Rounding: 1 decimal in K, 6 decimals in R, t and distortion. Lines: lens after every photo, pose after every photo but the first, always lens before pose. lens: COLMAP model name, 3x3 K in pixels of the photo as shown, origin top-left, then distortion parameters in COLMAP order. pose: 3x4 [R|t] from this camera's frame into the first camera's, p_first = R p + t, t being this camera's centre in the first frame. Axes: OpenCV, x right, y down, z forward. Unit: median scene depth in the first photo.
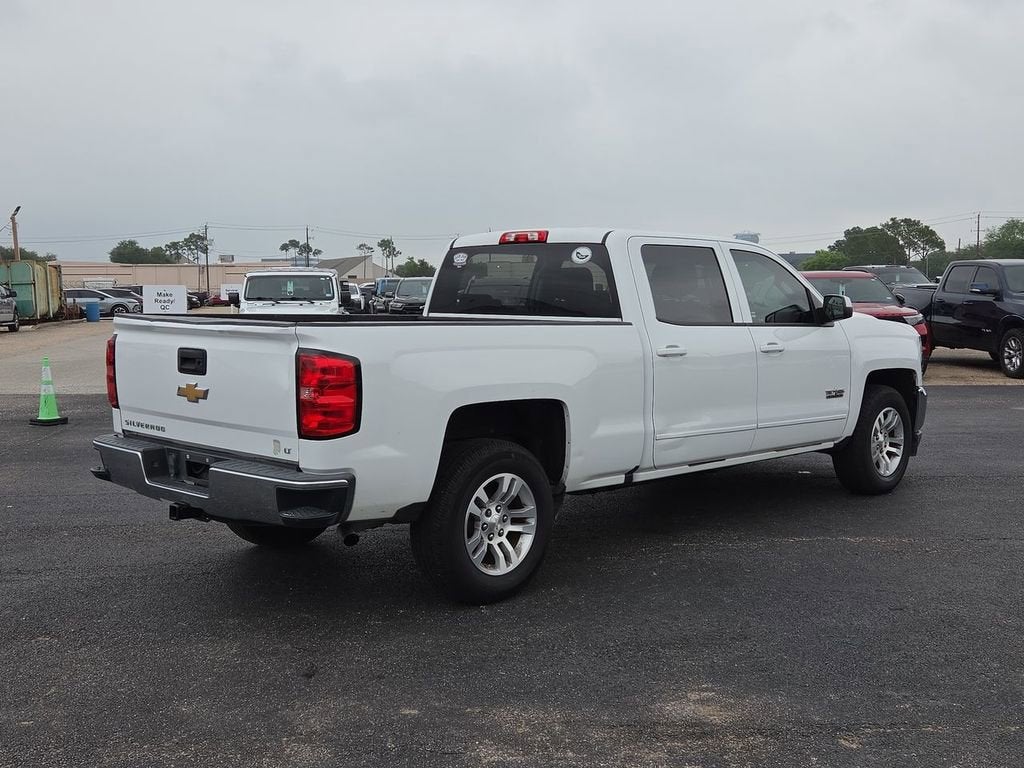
lens RADIAL K [[1158.0, 0, 519.1], [0, 1158.0, 382.3], [0, 0, 1]] dist [0.062739, 0.004945]
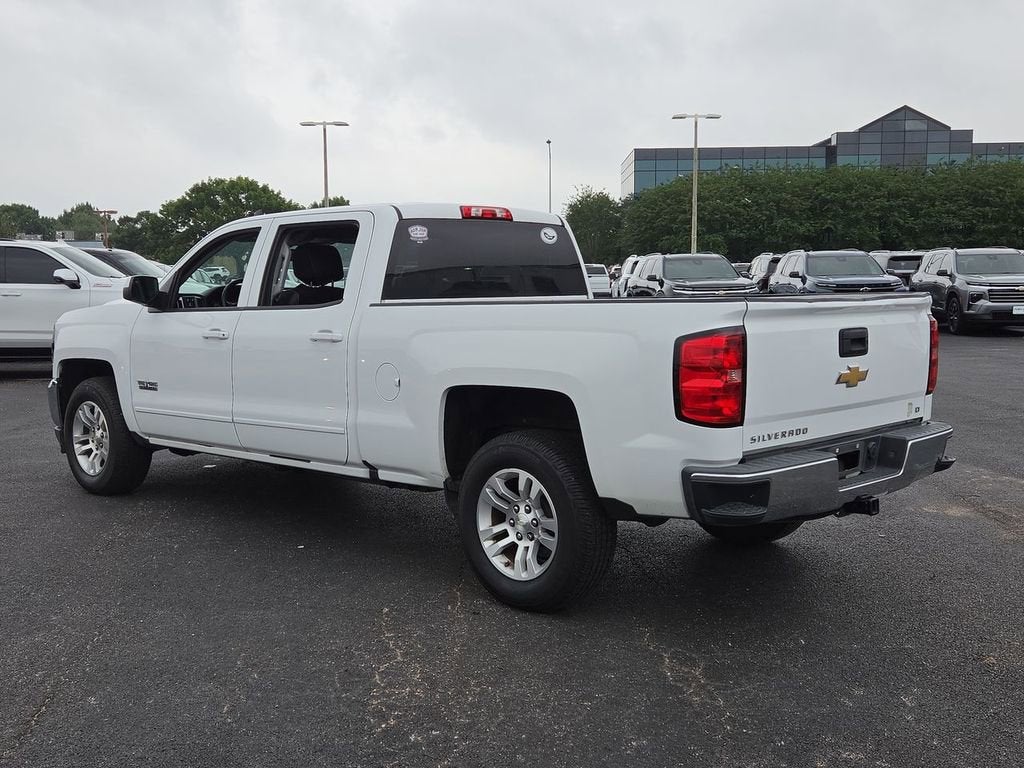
lens RADIAL K [[1158.0, 0, 519.1], [0, 1158.0, 382.3], [0, 0, 1]] dist [0.062739, 0.004945]
pose [[-0.011150, -0.092068, 0.995690, -1.065239], [0.089971, 0.991621, 0.092699, -0.085077], [-0.995882, 0.090617, -0.002773, 1.129517]]
